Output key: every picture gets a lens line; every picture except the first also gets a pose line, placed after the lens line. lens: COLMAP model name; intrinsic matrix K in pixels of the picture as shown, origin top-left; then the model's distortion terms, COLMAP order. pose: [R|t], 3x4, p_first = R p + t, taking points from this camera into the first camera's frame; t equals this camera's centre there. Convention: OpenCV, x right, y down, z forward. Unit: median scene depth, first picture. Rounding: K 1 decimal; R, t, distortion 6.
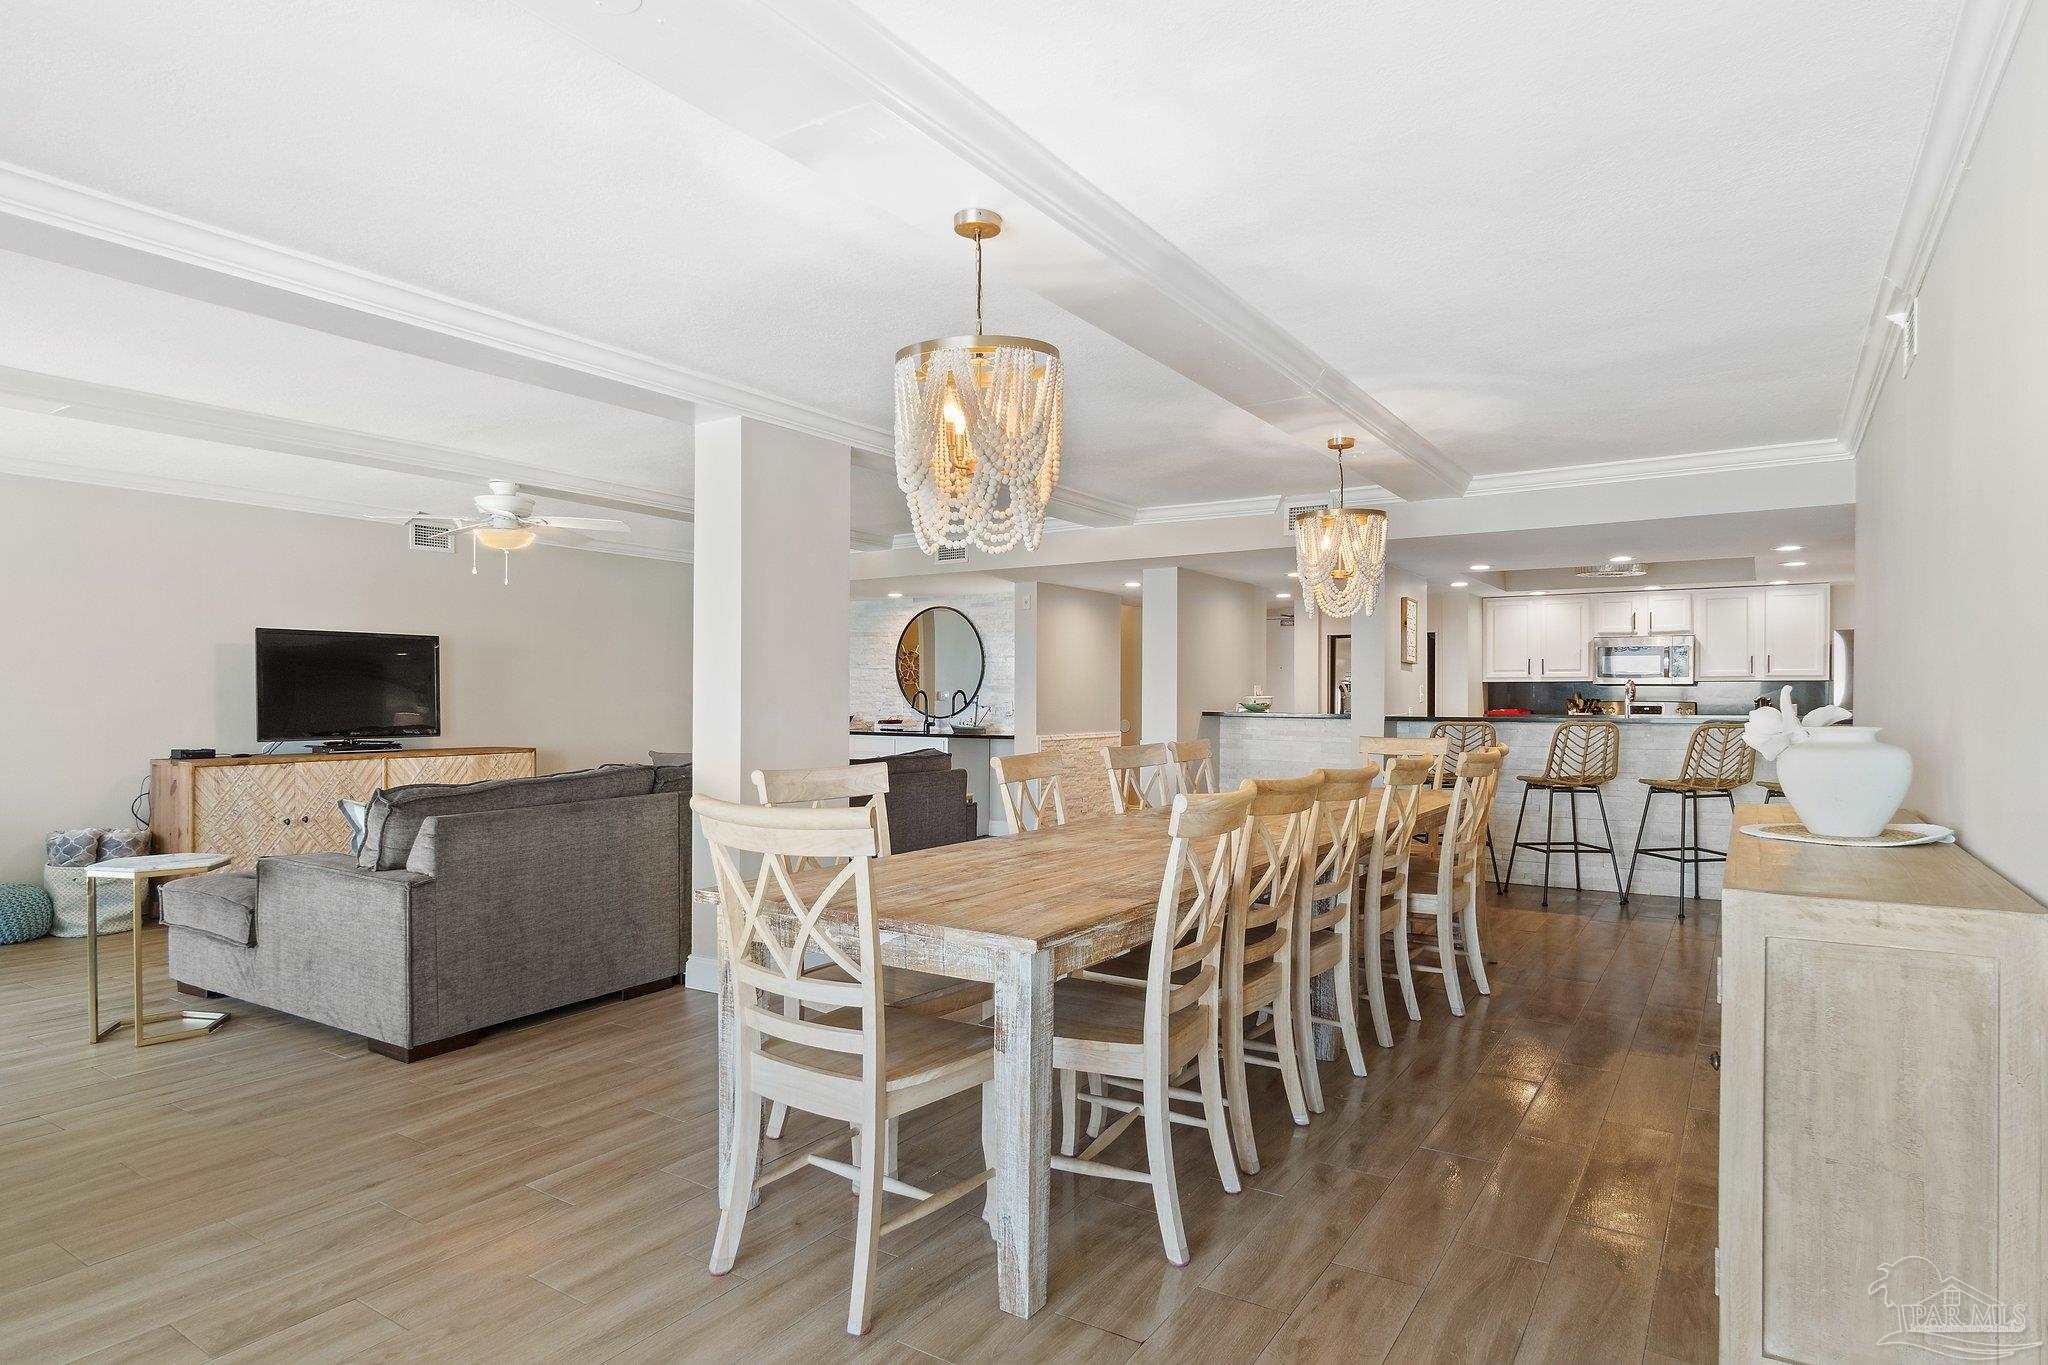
lens RADIAL K [[1124.8, 0, 1024.0], [0, 1124.8, 682.5], [0, 0, 1]] dist [-0.000335, -0.000317]
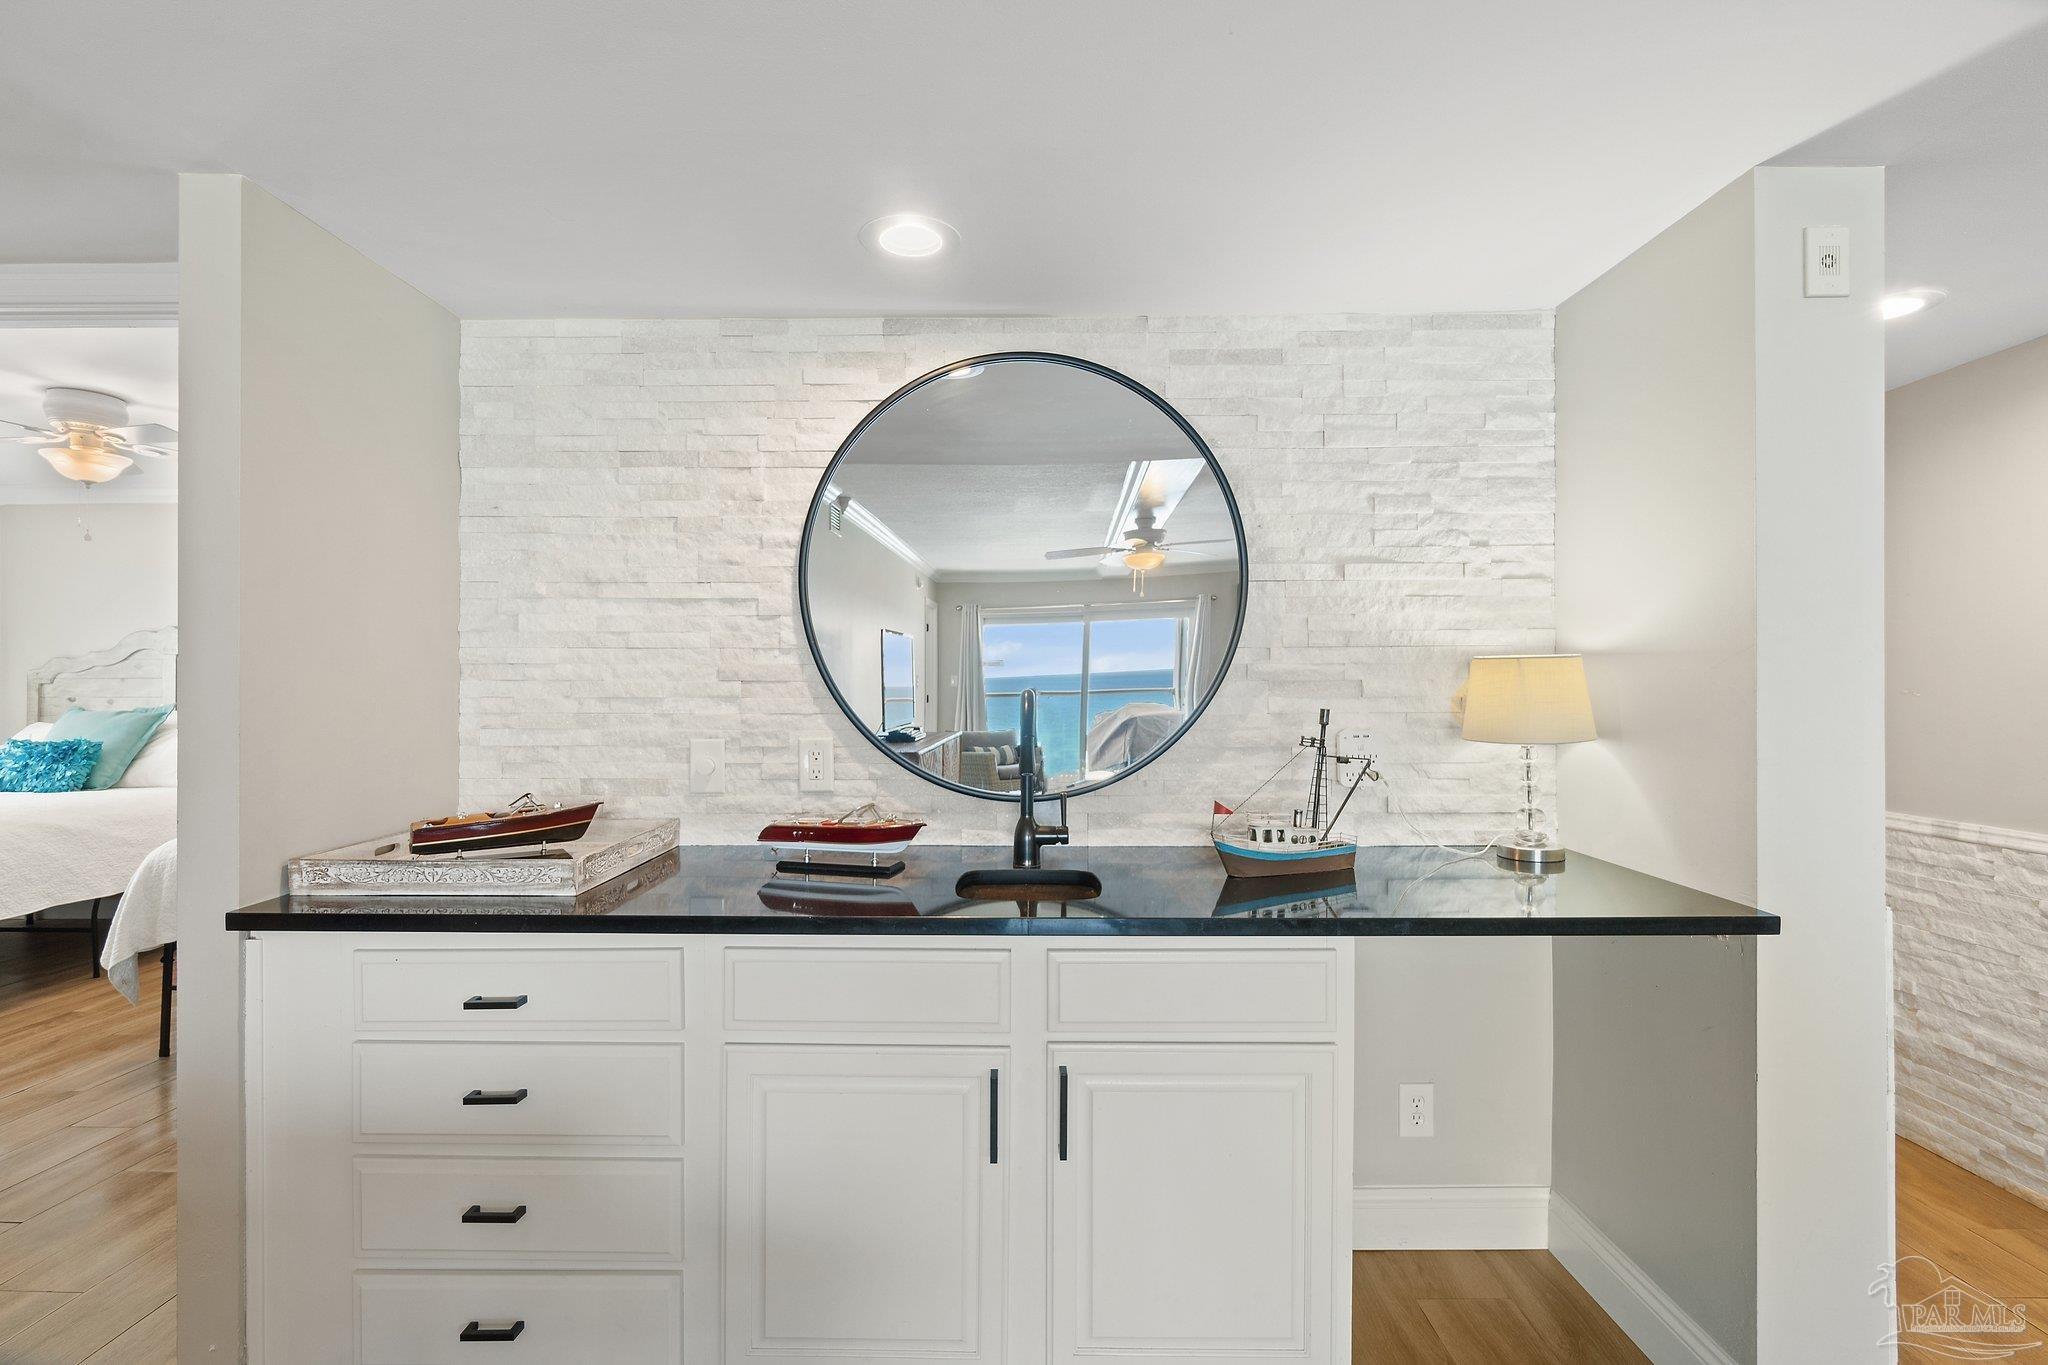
lens RADIAL K [[946.4, 0, 1024.0], [0, 946.4, 682.5], [0, 0, 1]] dist [-0.000472, -0.000185]
pose [[0.846013, 0.000594, 0.533161, -0.514318], [-0.004409, 0.999973, 0.005883, 0.012677], [-0.533143, -0.007328, 0.845993, 2.235556]]
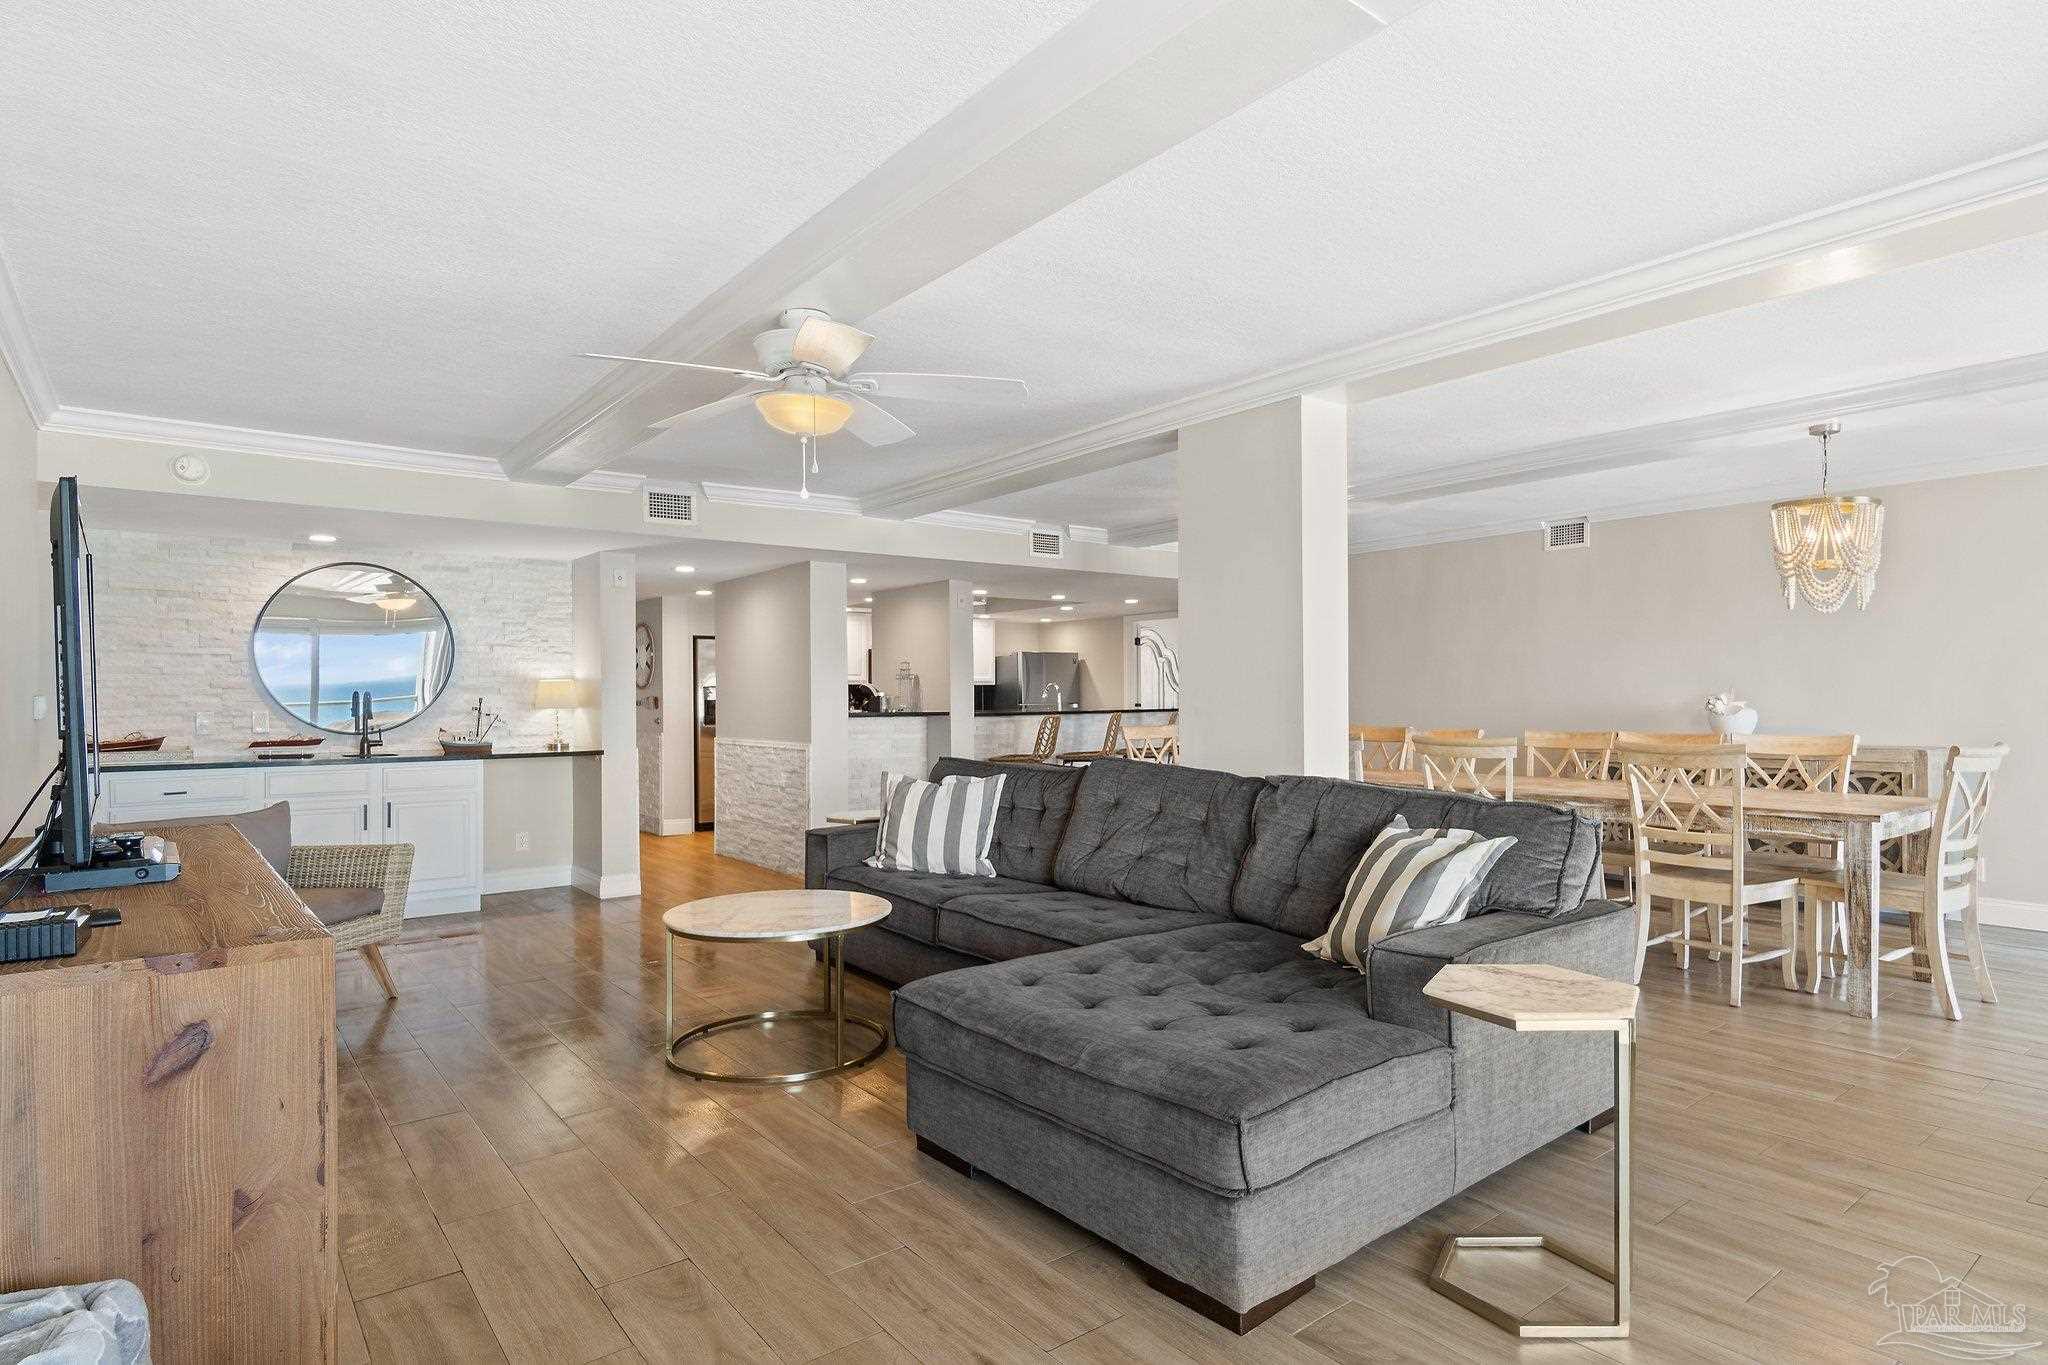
lens RADIAL K [[1083.5, 0, 1024.0], [0, 1083.5, 682.5], [0, 0, 1]] dist [0.002974, 0.000737]
pose [[0.325328, 0.008278, 0.945565, -1.494041], [-0.005931, 0.999960, -0.006713, 0.011080], [-0.945583, -0.003424, 0.325364, 1.161874]]
